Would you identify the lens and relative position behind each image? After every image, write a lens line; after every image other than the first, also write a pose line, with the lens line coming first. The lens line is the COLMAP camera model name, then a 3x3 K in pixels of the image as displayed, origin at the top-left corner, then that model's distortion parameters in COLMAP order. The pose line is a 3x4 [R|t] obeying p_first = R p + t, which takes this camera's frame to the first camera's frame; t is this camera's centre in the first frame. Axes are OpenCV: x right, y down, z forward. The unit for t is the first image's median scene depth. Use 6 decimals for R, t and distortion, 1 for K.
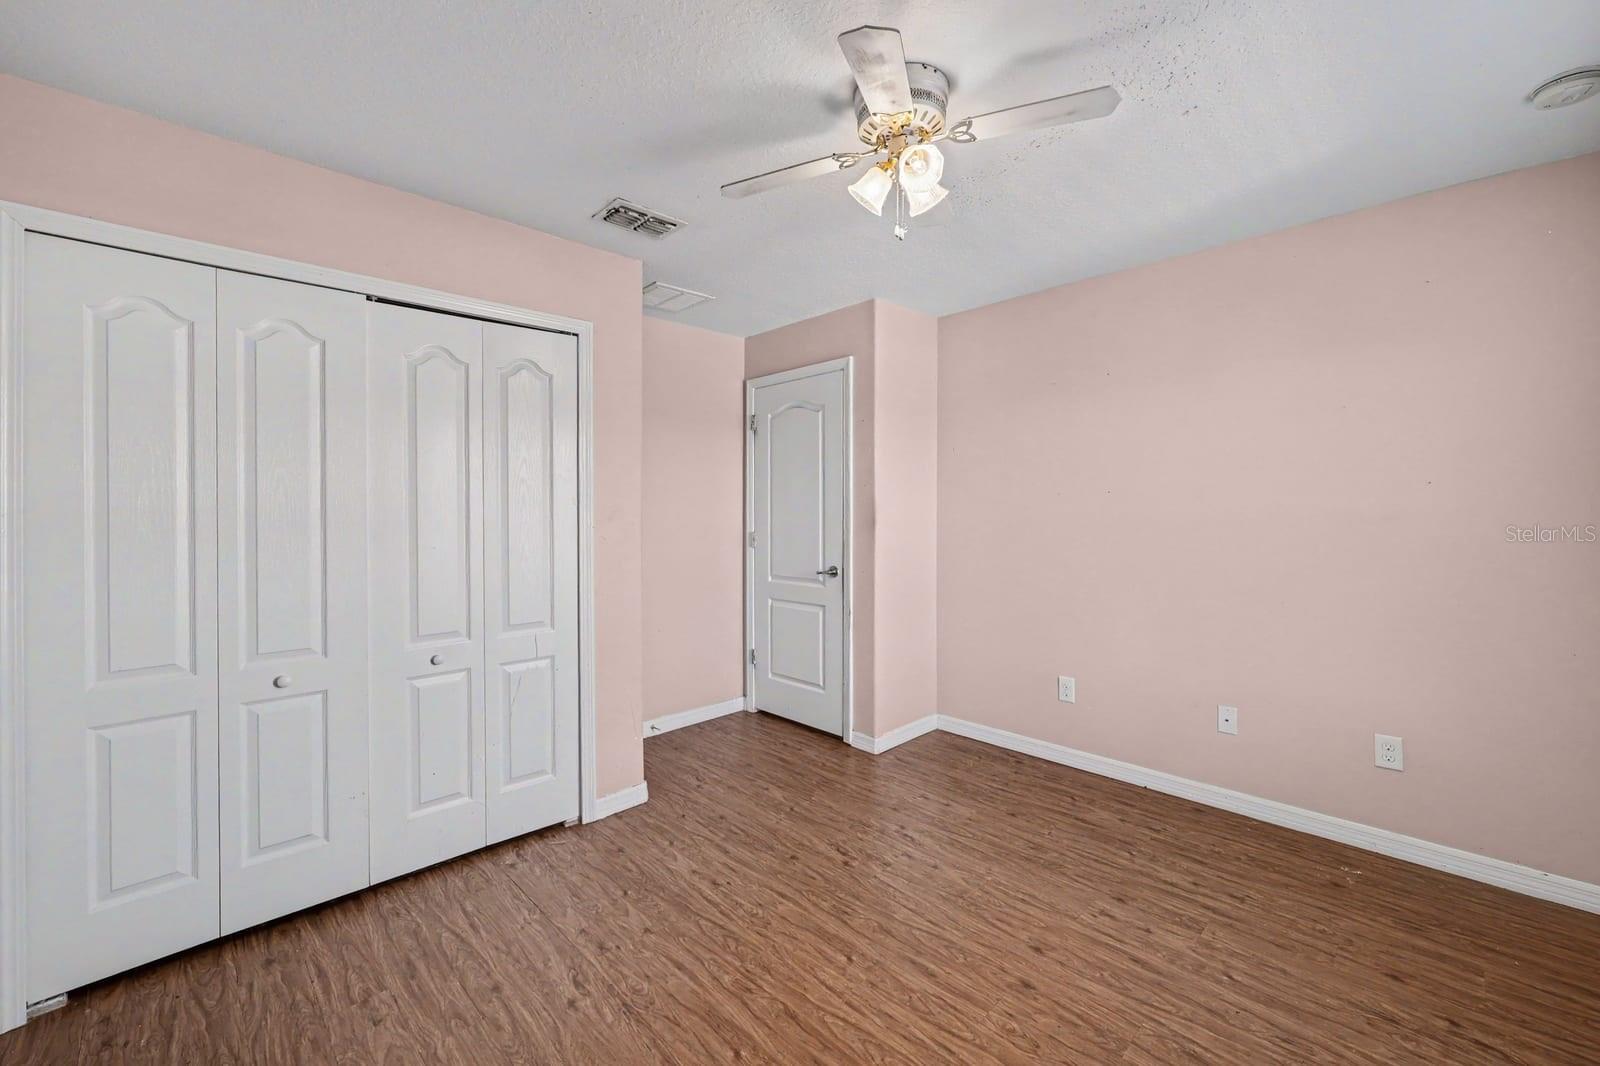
lens RADIAL K [[653.6, 0, 816.8], [0, 653.6, 525.0], [0, 0, 1]] dist [-0.001884, 0.000430]
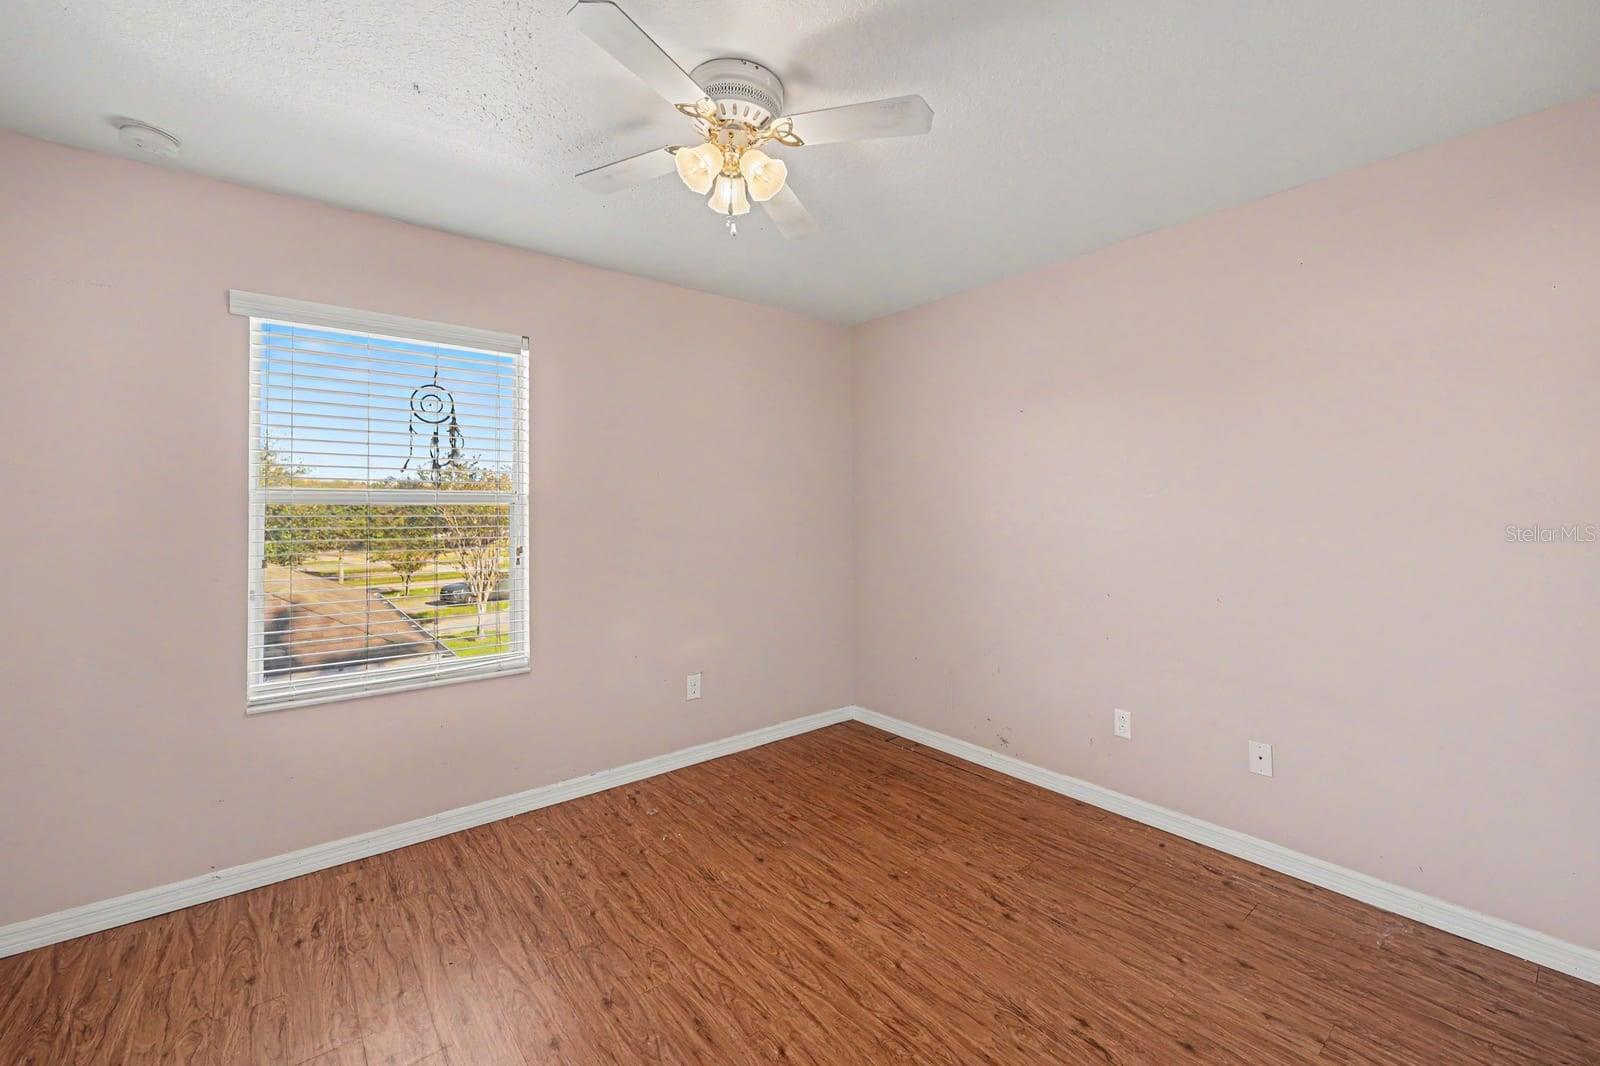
lens RADIAL K [[653.6, 0, 790.7], [0, 653.6, 518.0], [0, 0, 1]] dist [-0.001884, 0.000430]
pose [[-0.991210, 0.010138, 0.131909, -0.079431], [0.014916, 0.999266, 0.035286, -0.042801], [-0.131454, 0.036943, -0.990634, 1.856821]]
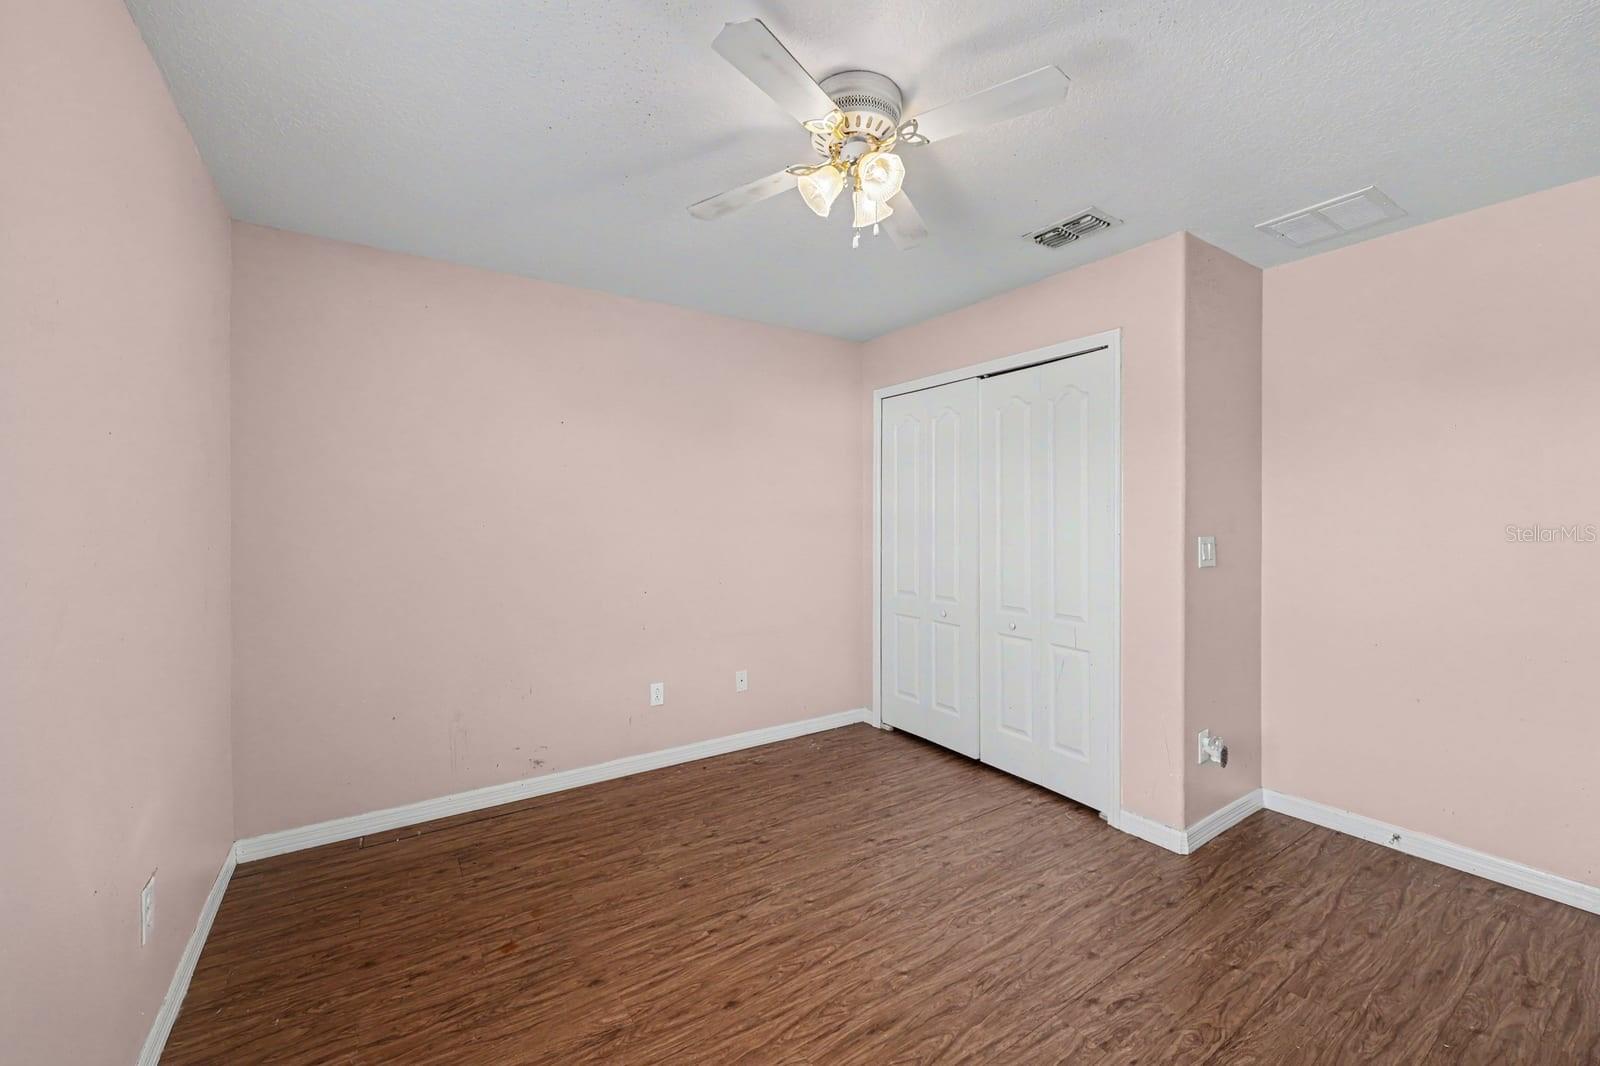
lens RADIAL K [[653.6, 0, 806.6], [0, 653.6, 531.0], [0, 0, 1]] dist [-0.001884, 0.000430]
pose [[-0.202884, 0.026054, -0.978856, 1.066385], [-0.019371, 0.999344, 0.030614, -0.033005], [0.979011, 0.025173, -0.202246, 1.075513]]
